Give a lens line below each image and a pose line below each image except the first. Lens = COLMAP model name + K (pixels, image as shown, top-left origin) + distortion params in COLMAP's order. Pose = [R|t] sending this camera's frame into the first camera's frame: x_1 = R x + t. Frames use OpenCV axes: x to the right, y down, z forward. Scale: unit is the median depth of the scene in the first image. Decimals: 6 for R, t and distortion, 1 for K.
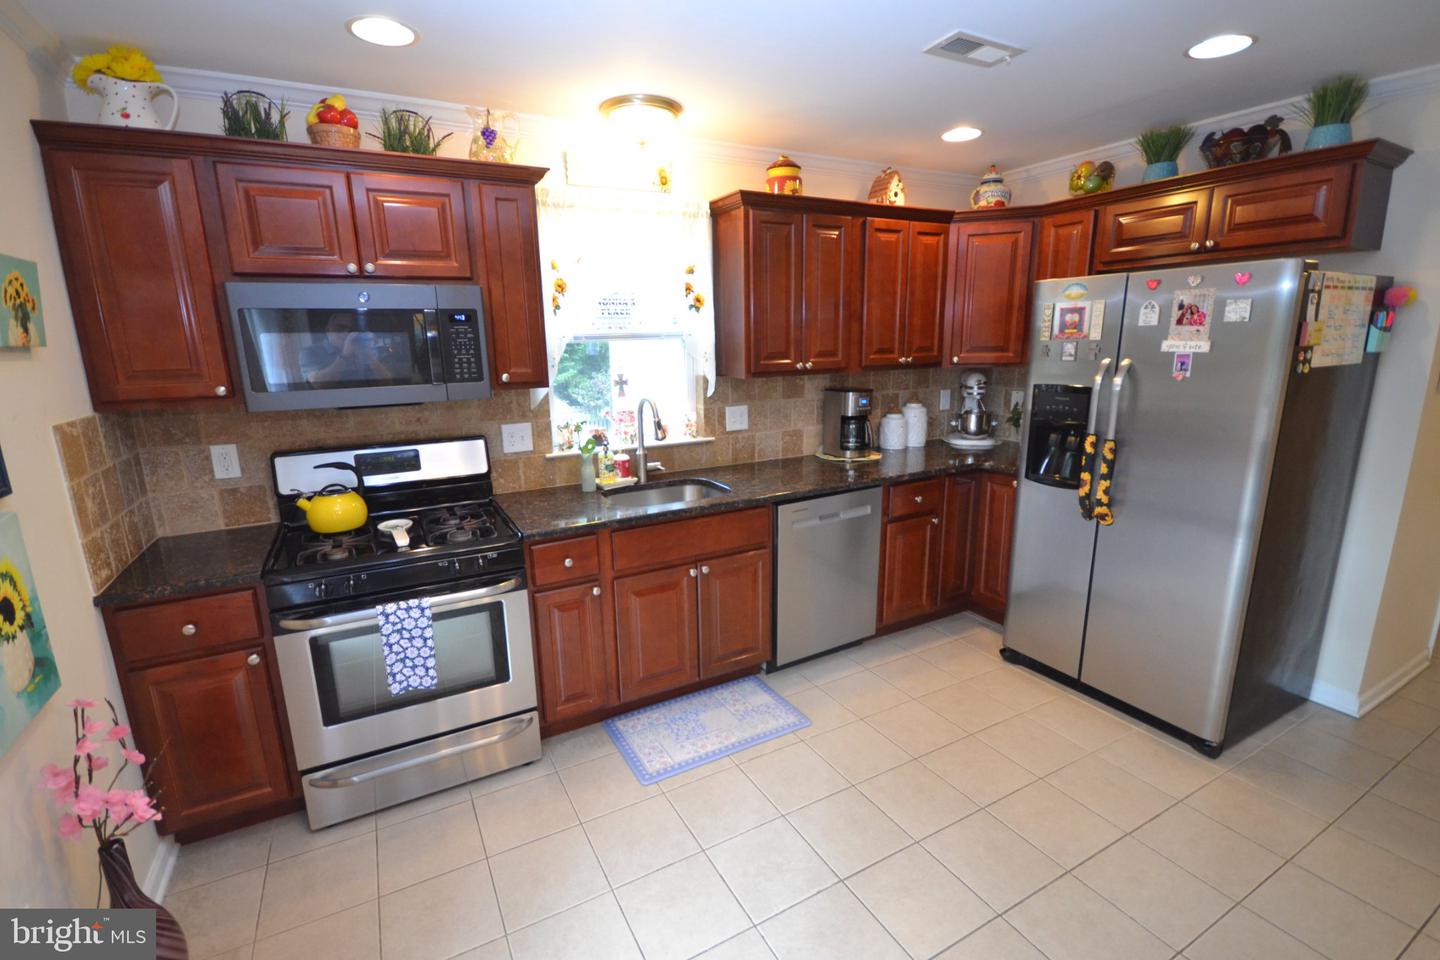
lens RADIAL K [[643.9, 0, 710.4], [0, 643.9, 487.0], [0, 0, 1]] dist [0.000029, 0.000019]
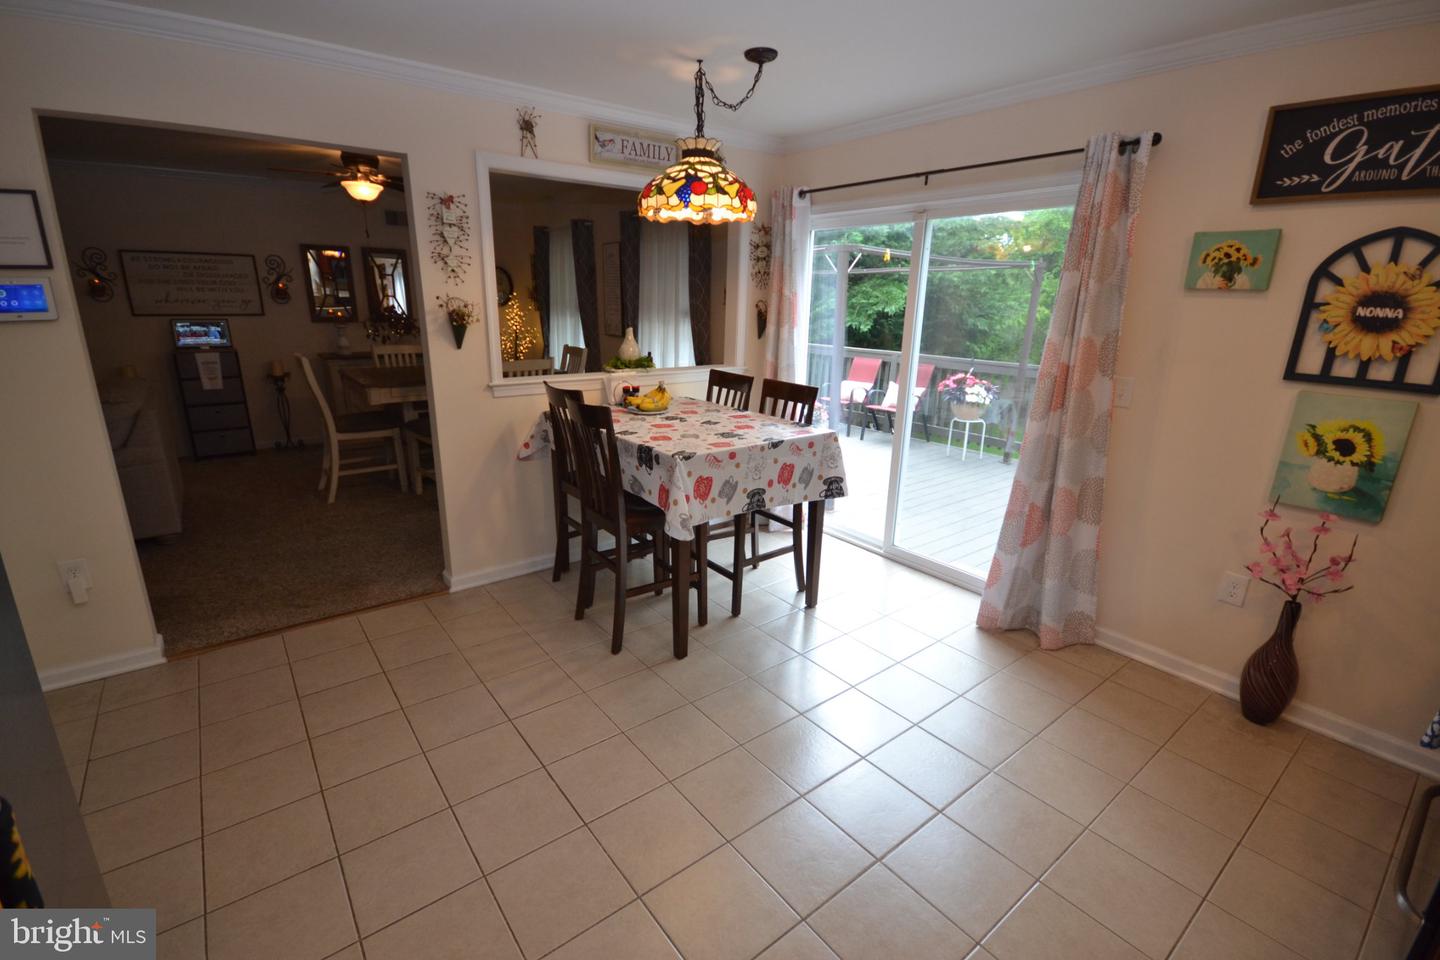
lens RADIAL K [[640.7, 0, 705.4], [0, 640.7, 483.0], [0, 0, 1]] dist [0.023659, -0.019378]
pose [[-0.988140, 0.044293, -0.147027, 0.420797], [-0.033658, 0.871734, 0.488823, -0.248187], [0.149820, 0.487974, -0.859904, 1.104447]]
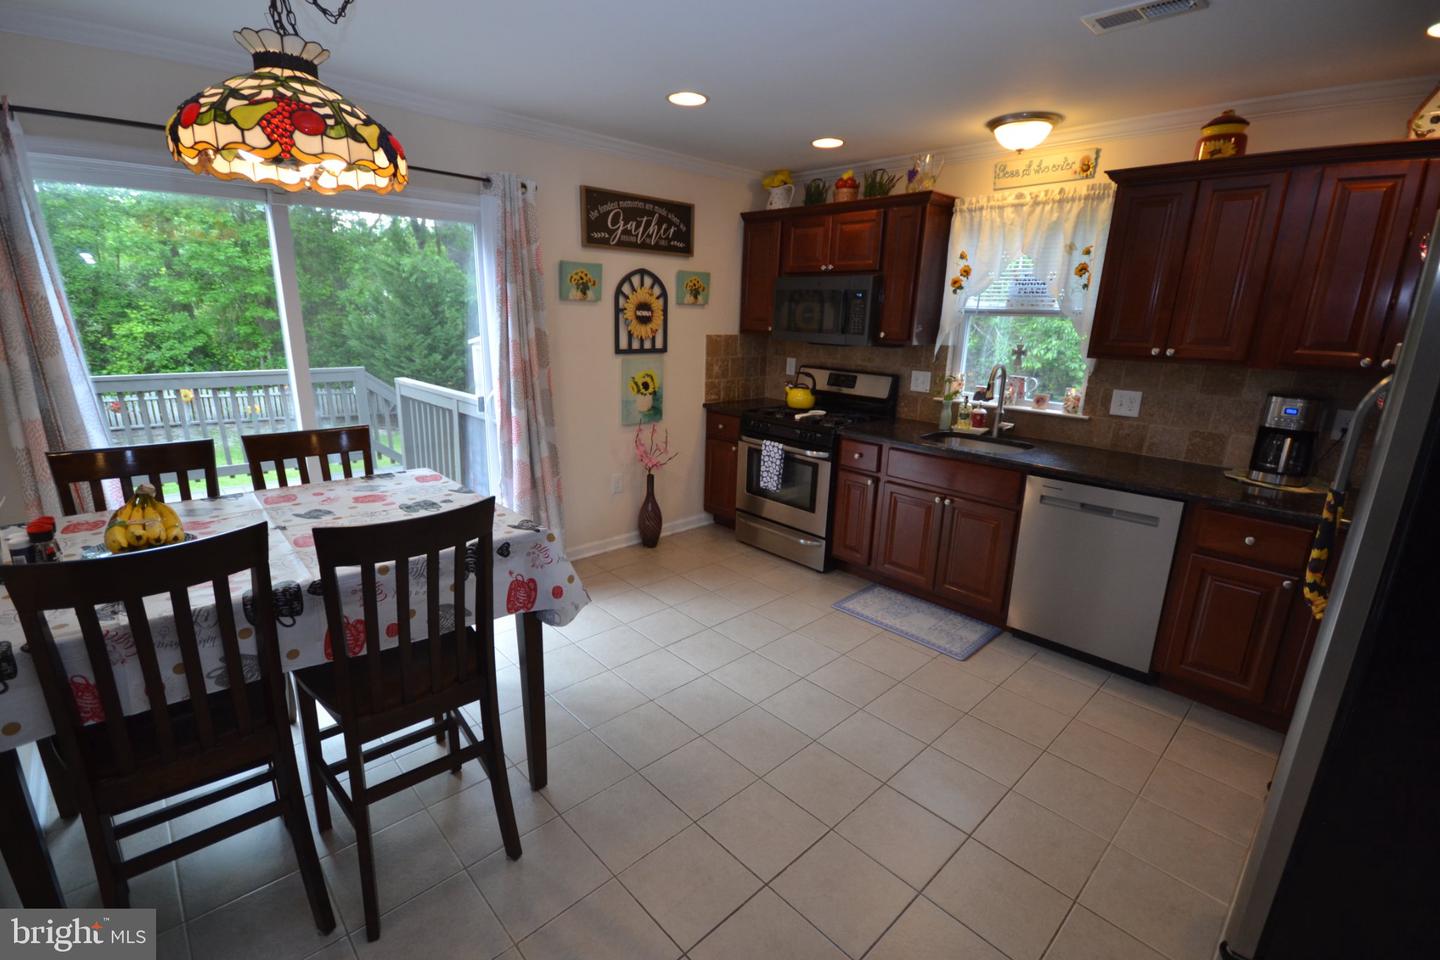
lens RADIAL K [[643.9, 0, 710.4], [0, 643.9, 487.0], [0, 0, 1]] dist [0.000029, 0.000019]
pose [[0.251427, 0.283419, -0.925450, 1.030008], [-0.248542, 0.943009, 0.221272, -0.060543], [0.935420, 0.174380, 0.307539, 0.192688]]
